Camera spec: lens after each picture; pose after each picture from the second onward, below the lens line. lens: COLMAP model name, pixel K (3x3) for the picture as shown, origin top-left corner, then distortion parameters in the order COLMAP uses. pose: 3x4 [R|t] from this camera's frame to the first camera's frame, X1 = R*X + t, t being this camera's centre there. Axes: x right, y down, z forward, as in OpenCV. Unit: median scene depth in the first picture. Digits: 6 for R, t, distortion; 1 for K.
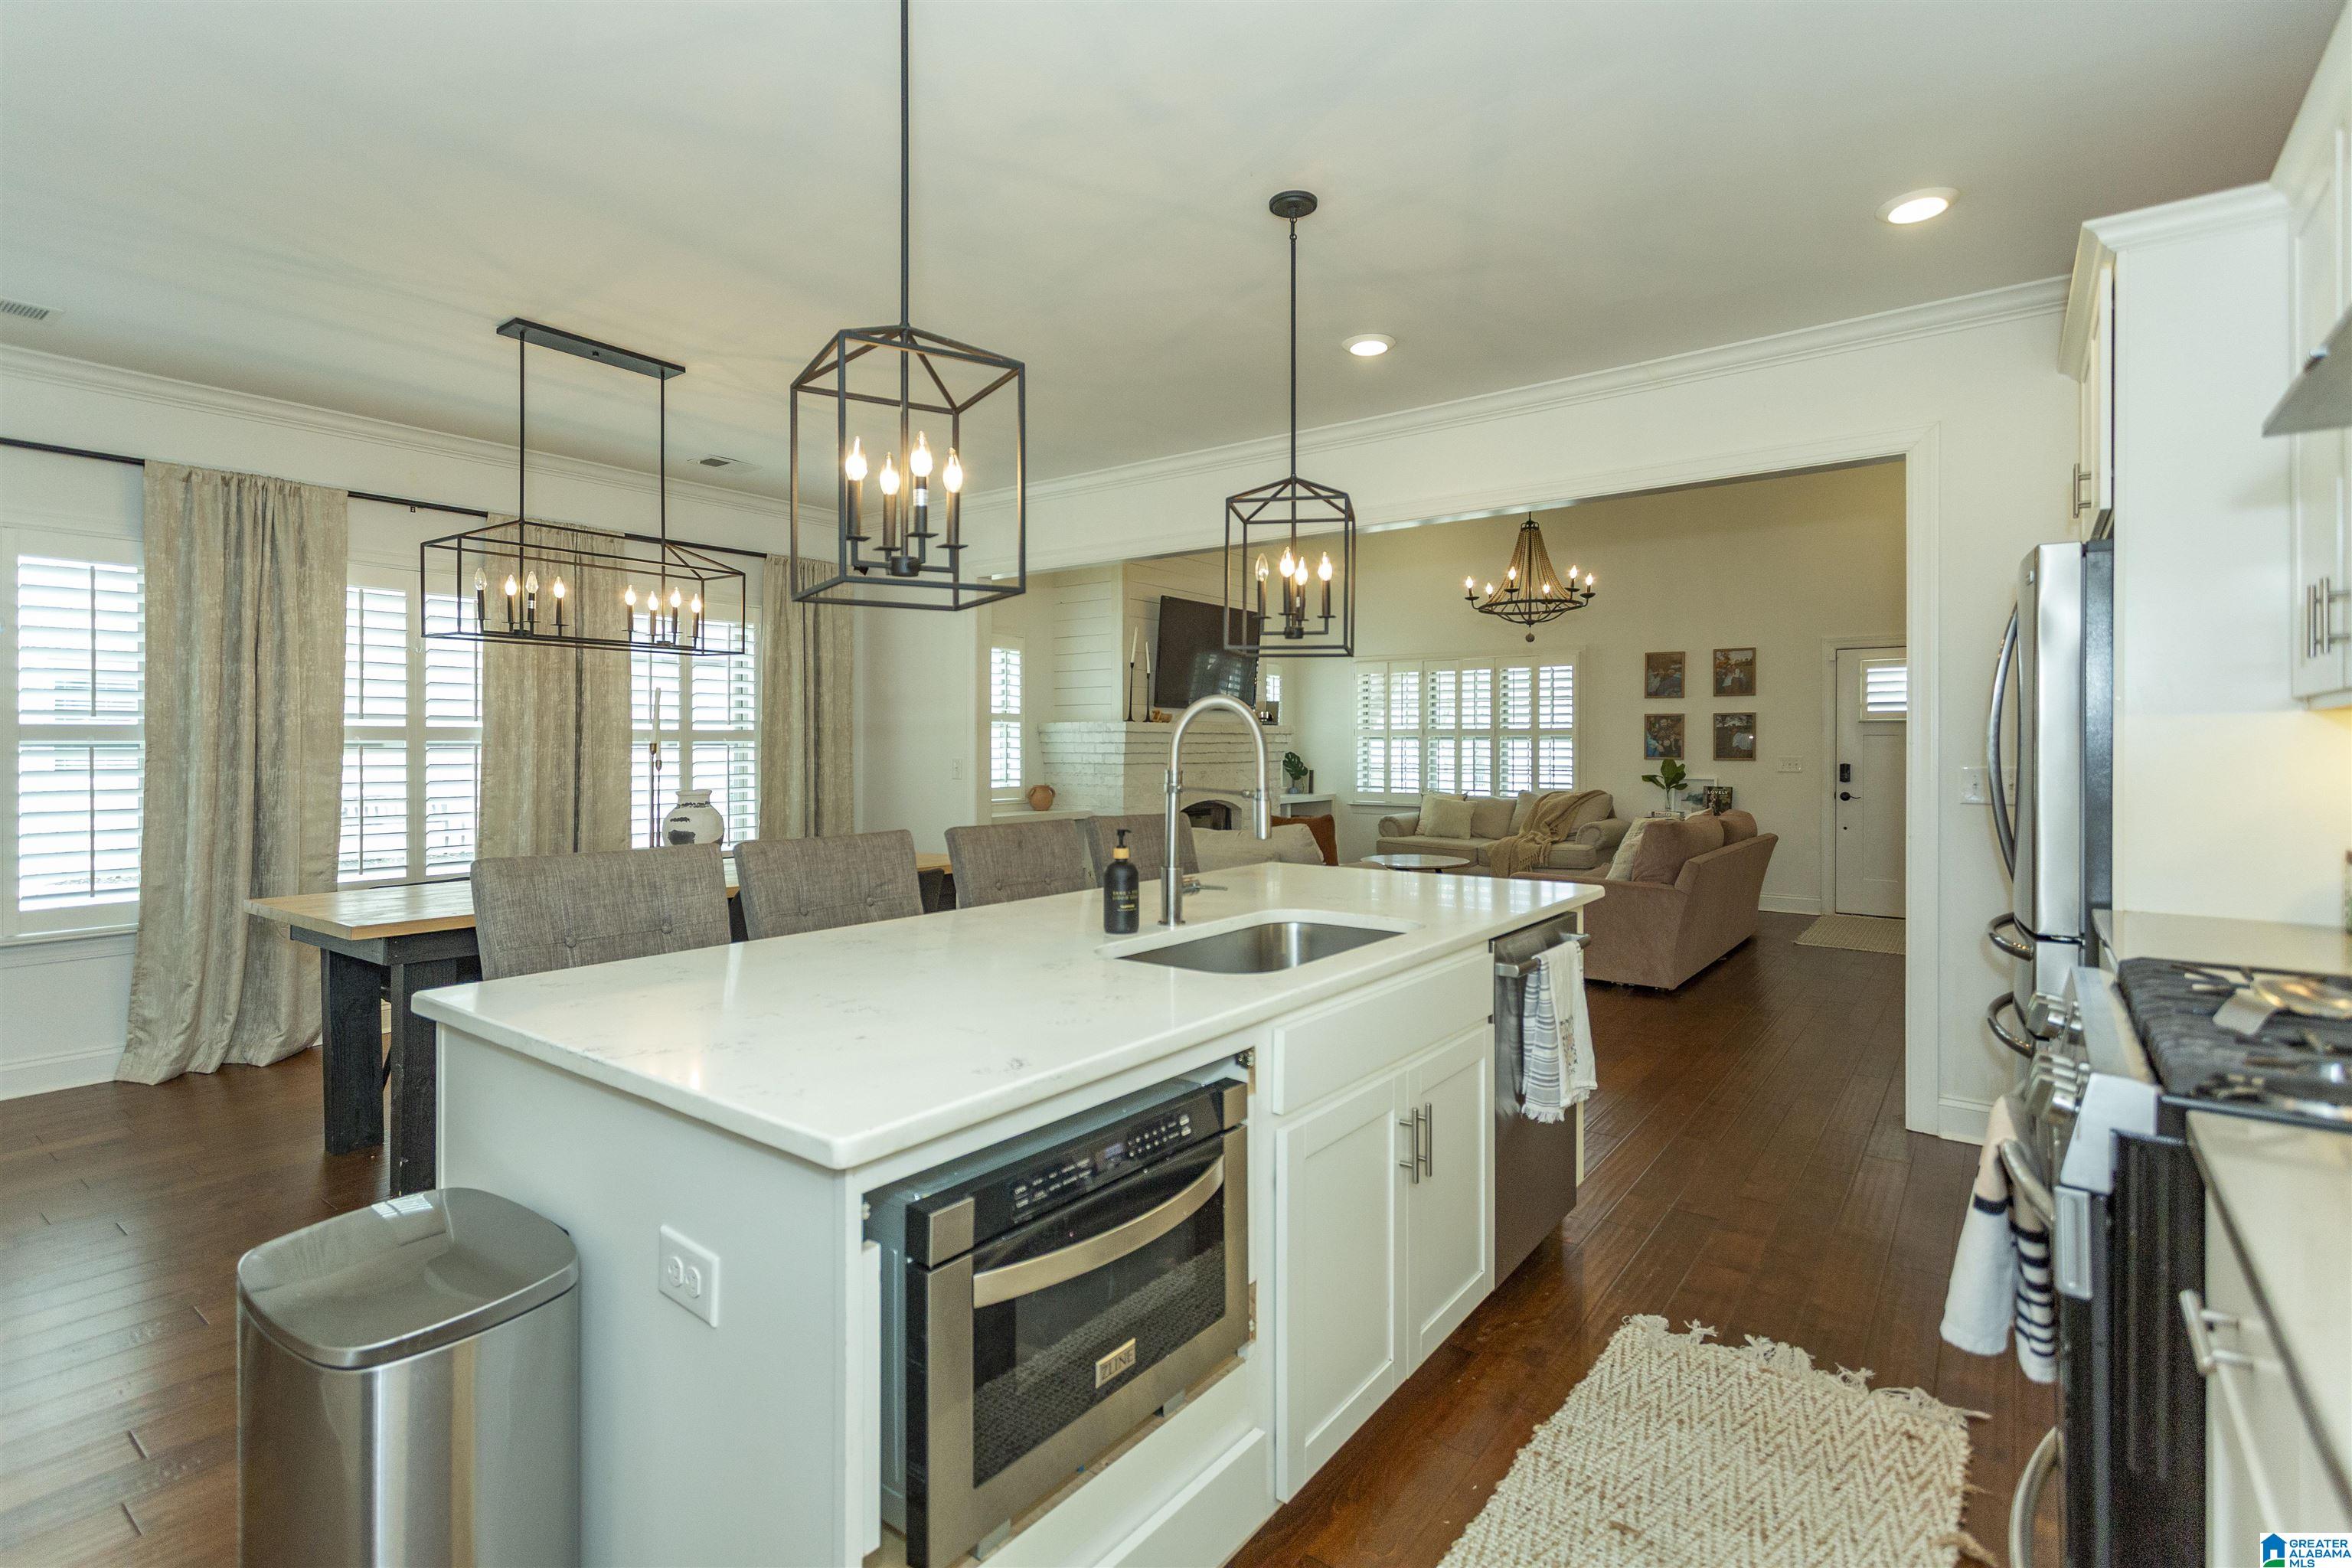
lens RADIAL K [[1119.0, 0, 1163.3], [0, 1119.0, 744.3], [0, 0, 1]] dist [0.002685, 0.000756]
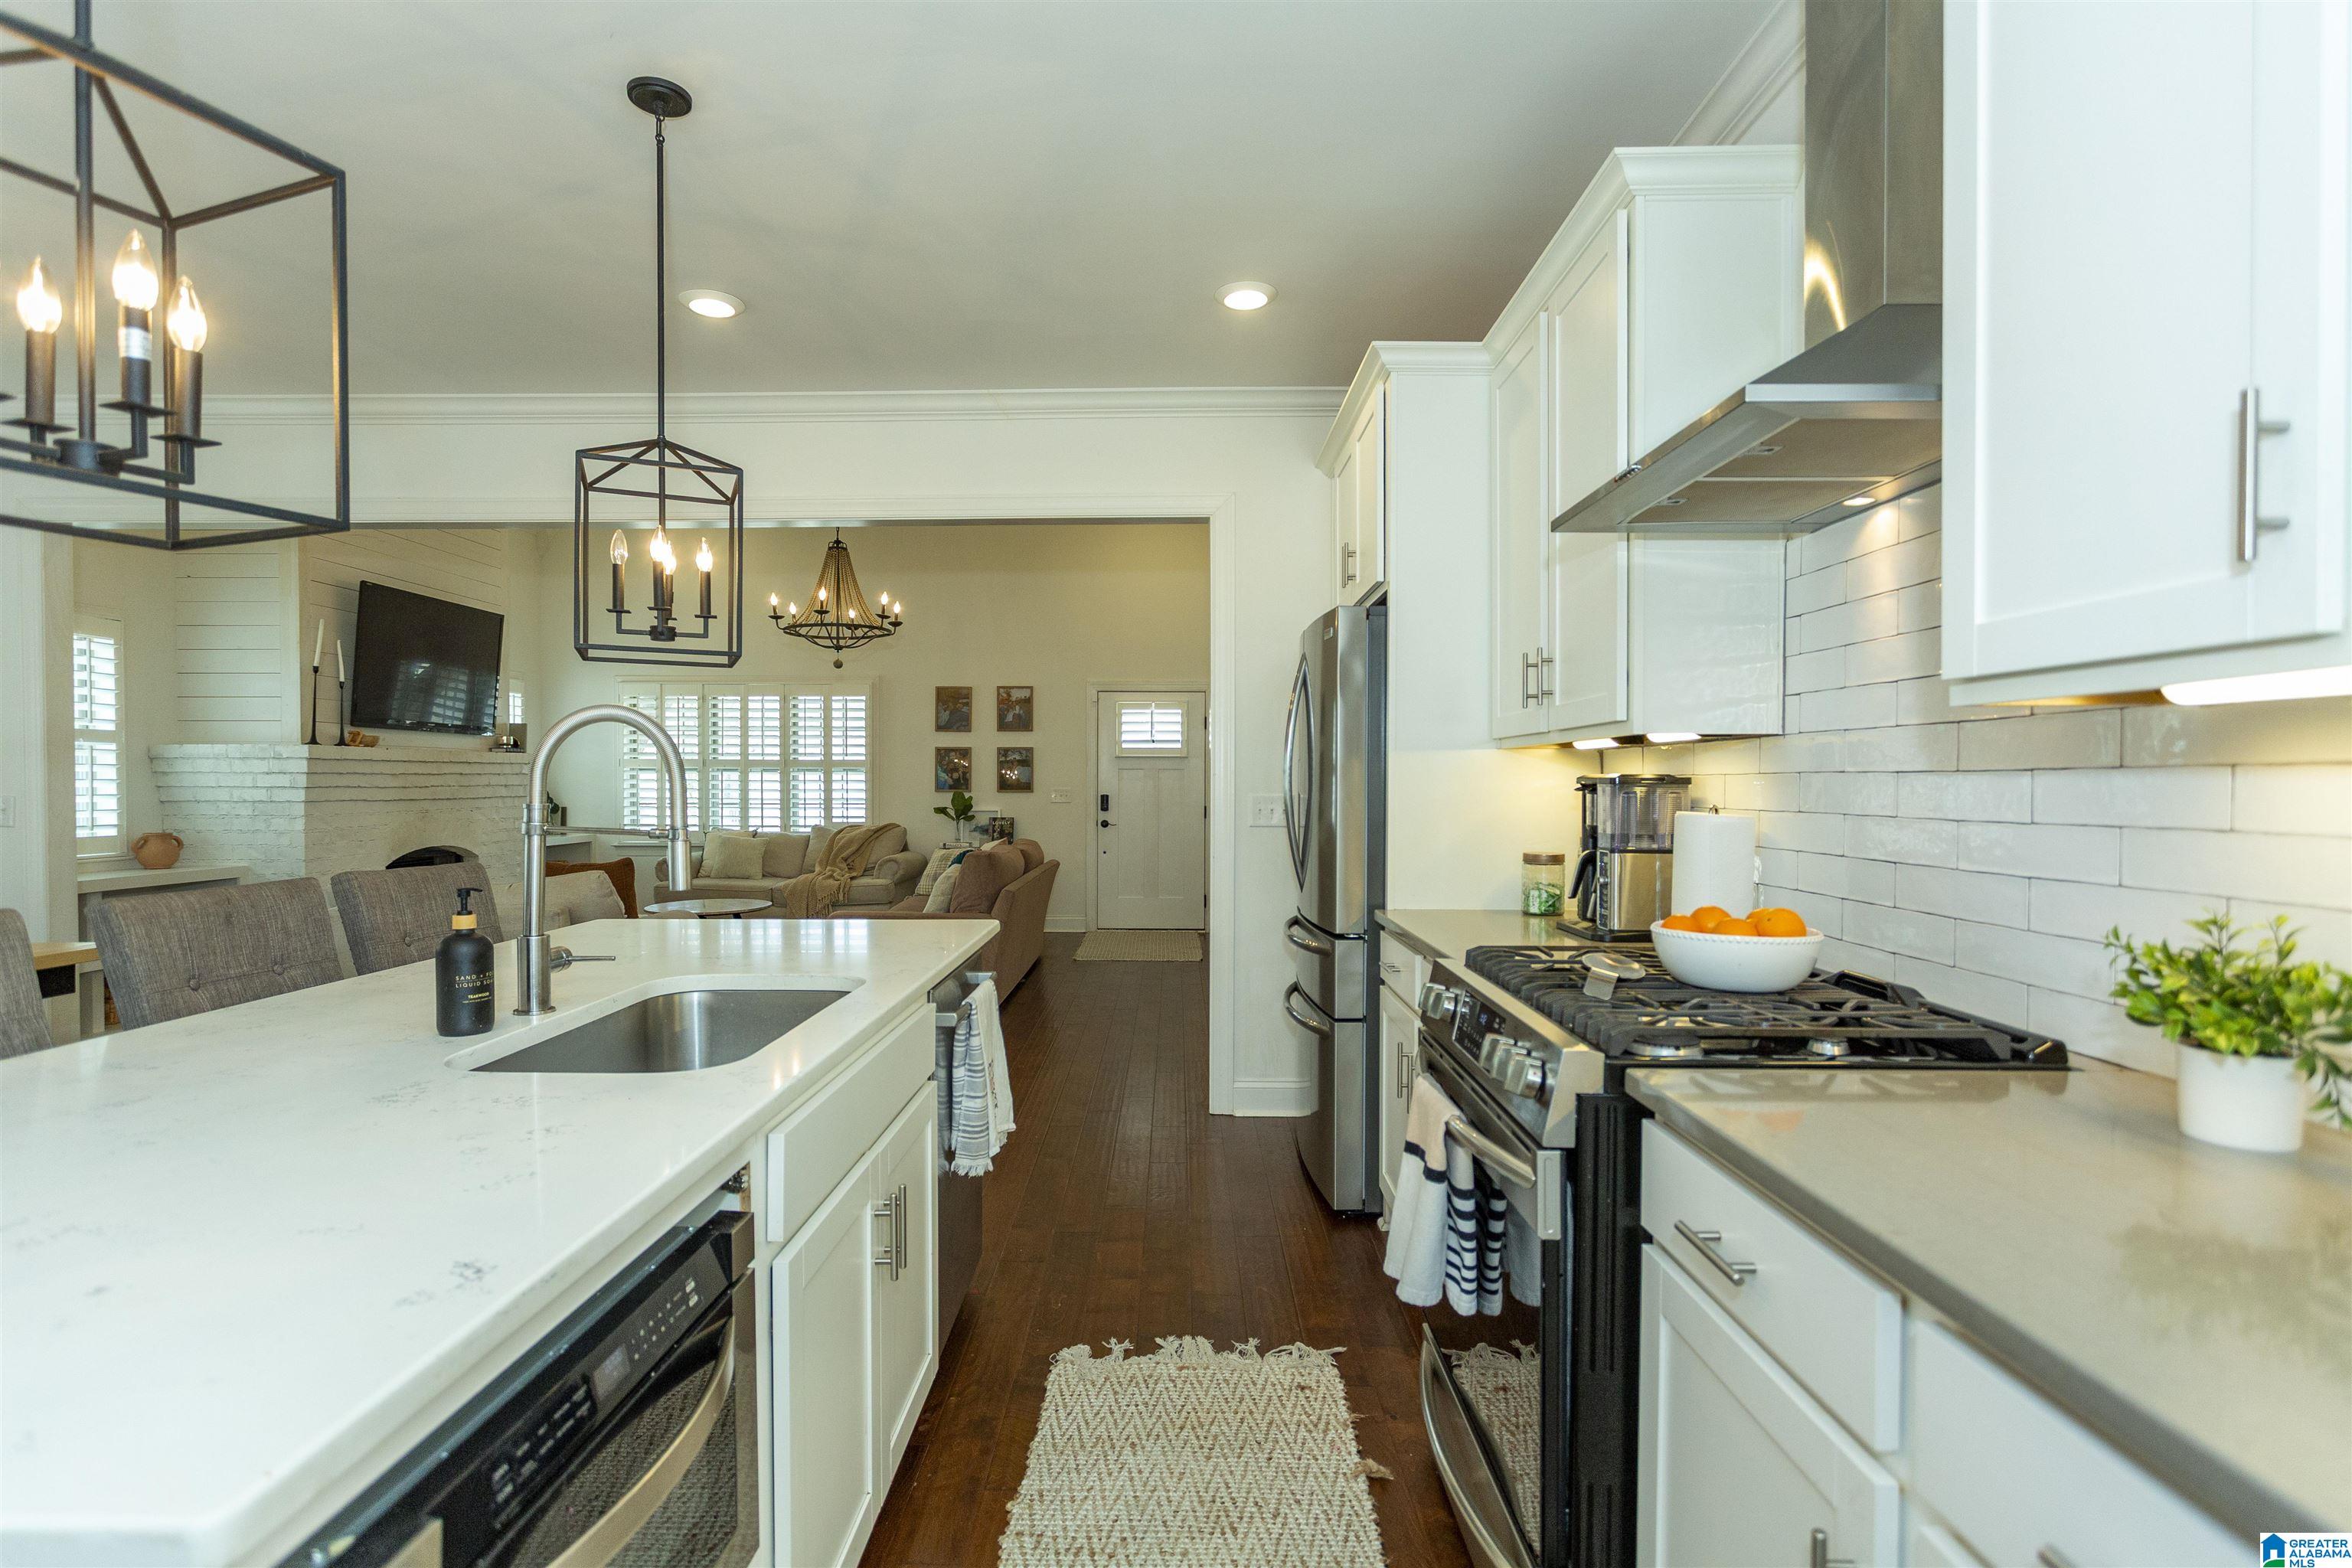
lens RADIAL K [[1156.4, 0, 1168.2], [0, 1156.4, 797.9], [0, 0, 1]] dist [-0.019160, 0.008259]
pose [[0.799849, -0.008889, 0.600135, -0.033586], [-0.001256, 0.999863, 0.016482, 0.001856], [-0.600200, -0.013937, 0.799729, 0.043646]]
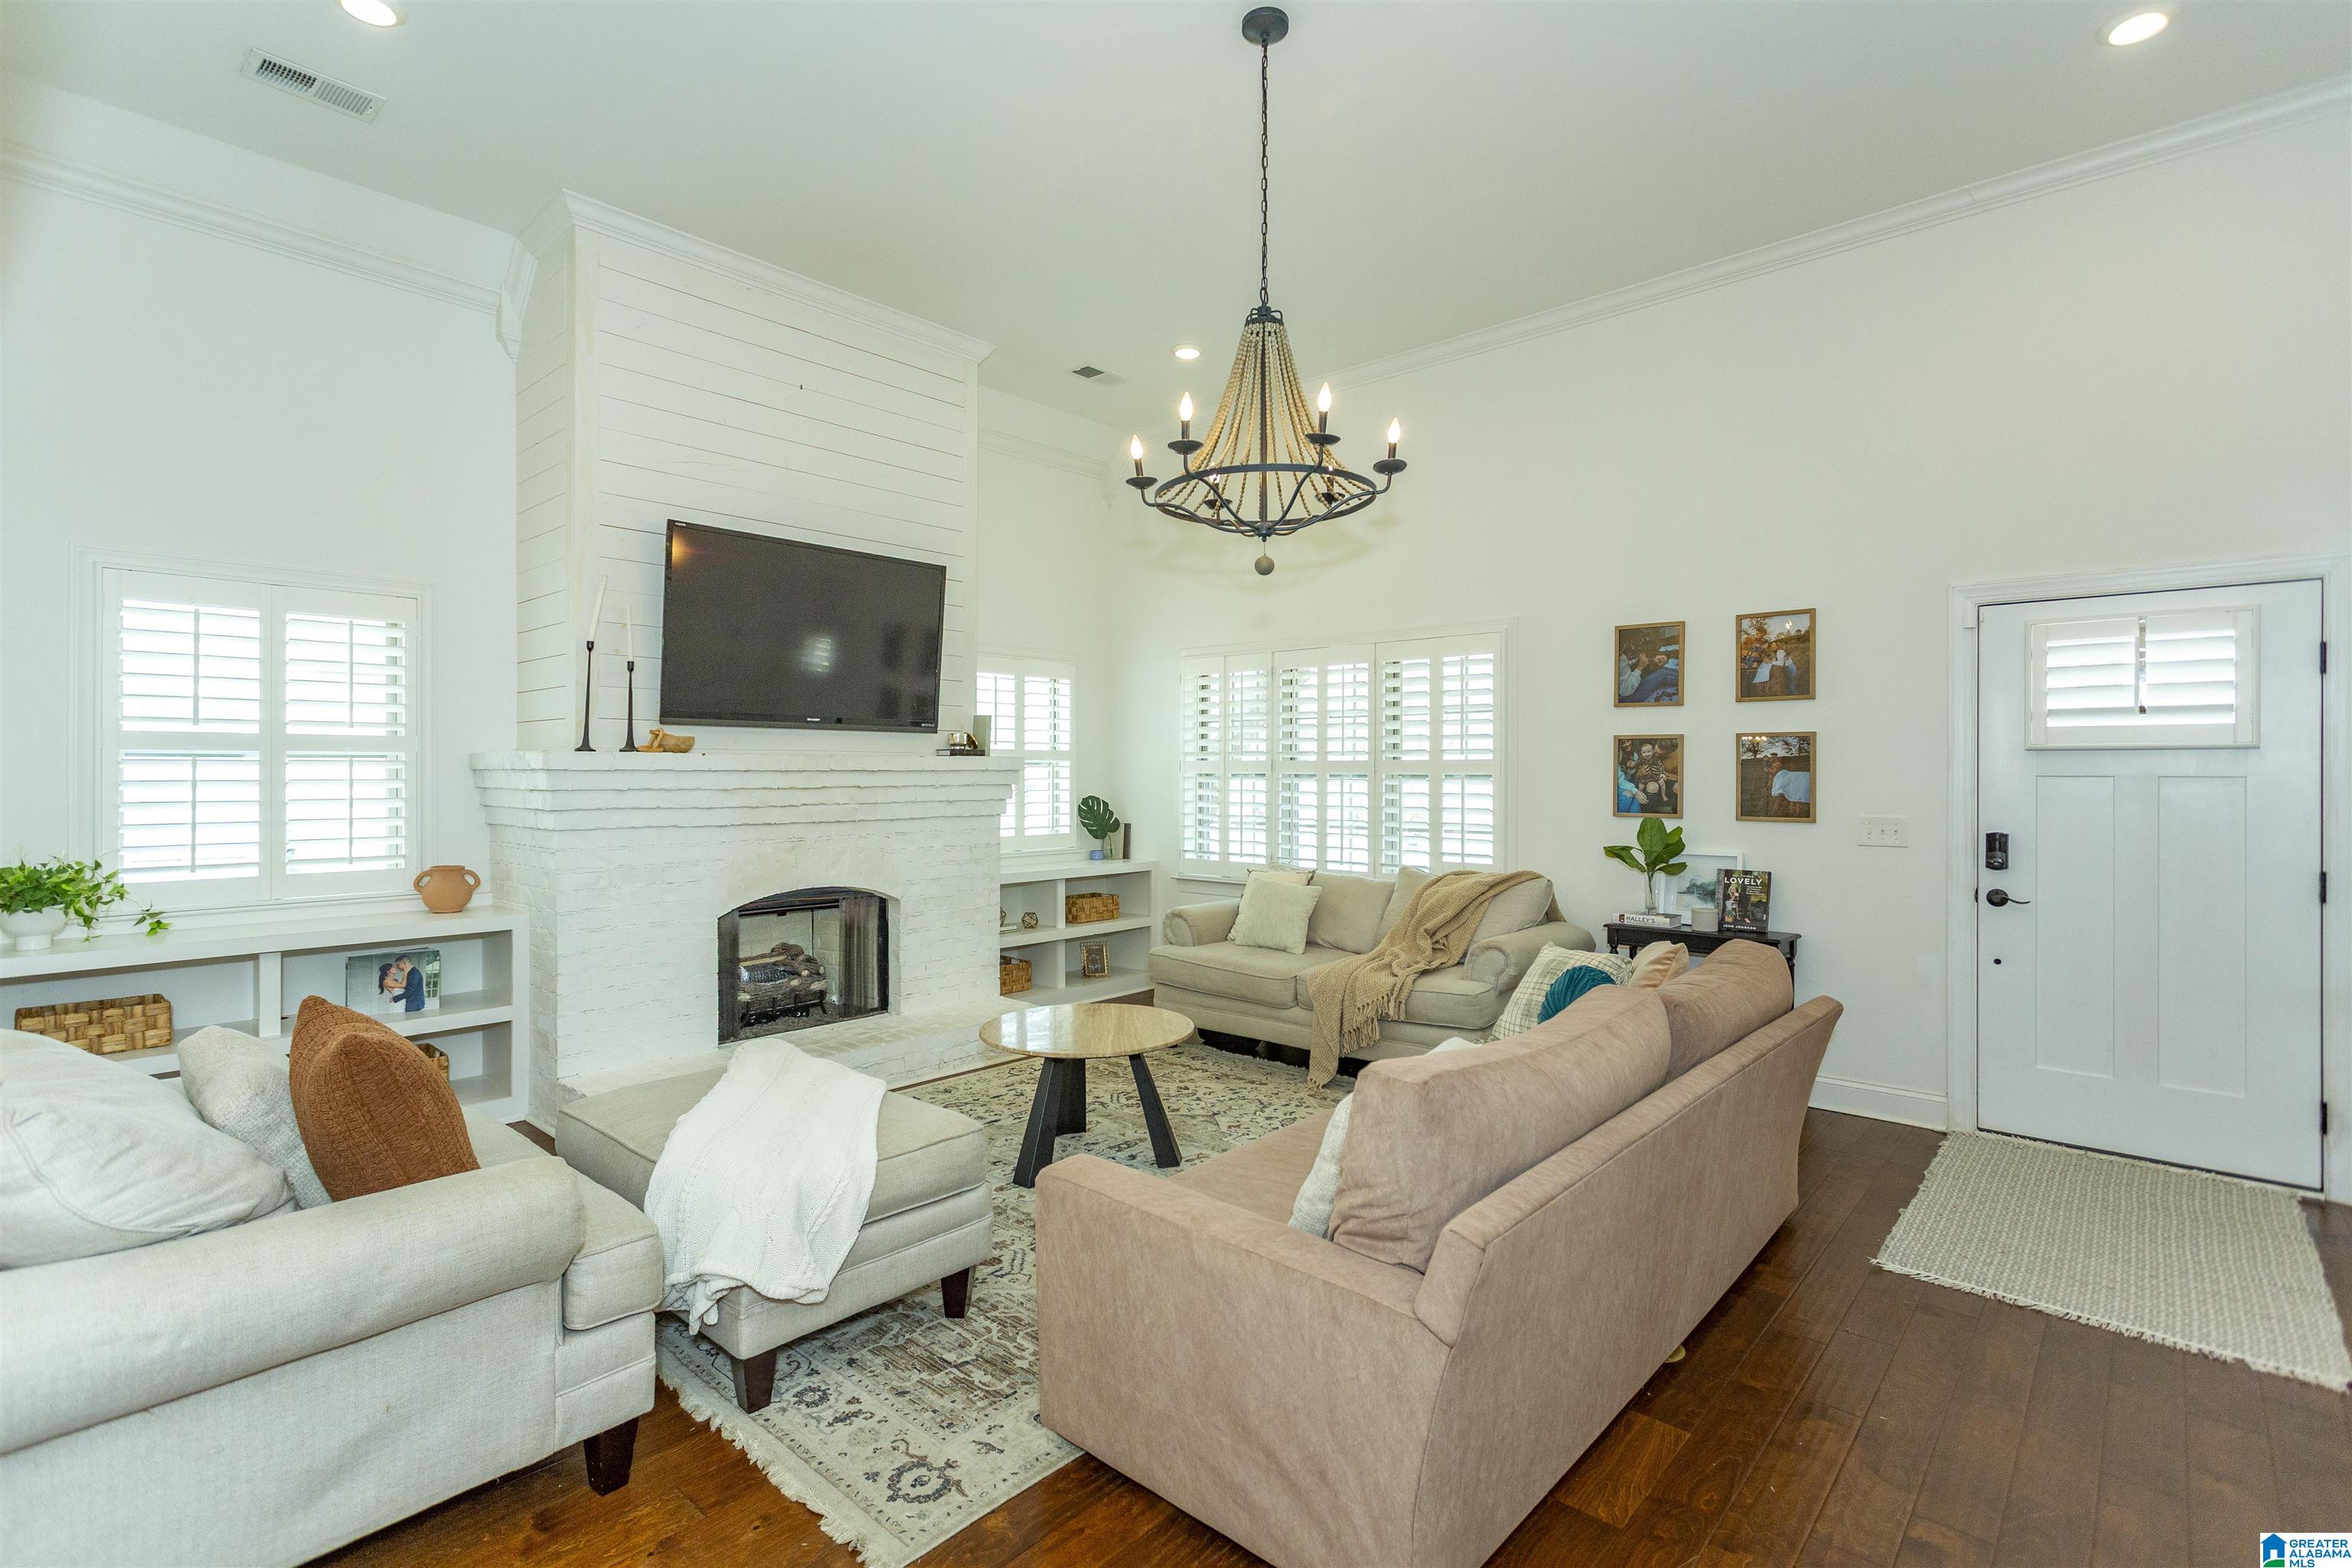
lens RADIAL K [[1103.7, 0, 1169.1], [0, 1103.7, 769.5], [0, 0, 1]] dist [-0.003952, 0.007455]
pose [[0.995911, -0.000146, -0.090339, 0.300290], [0.000112, 1.000000, -0.000381, -0.011428], [0.090339, 0.000370, 0.995911, 0.501572]]
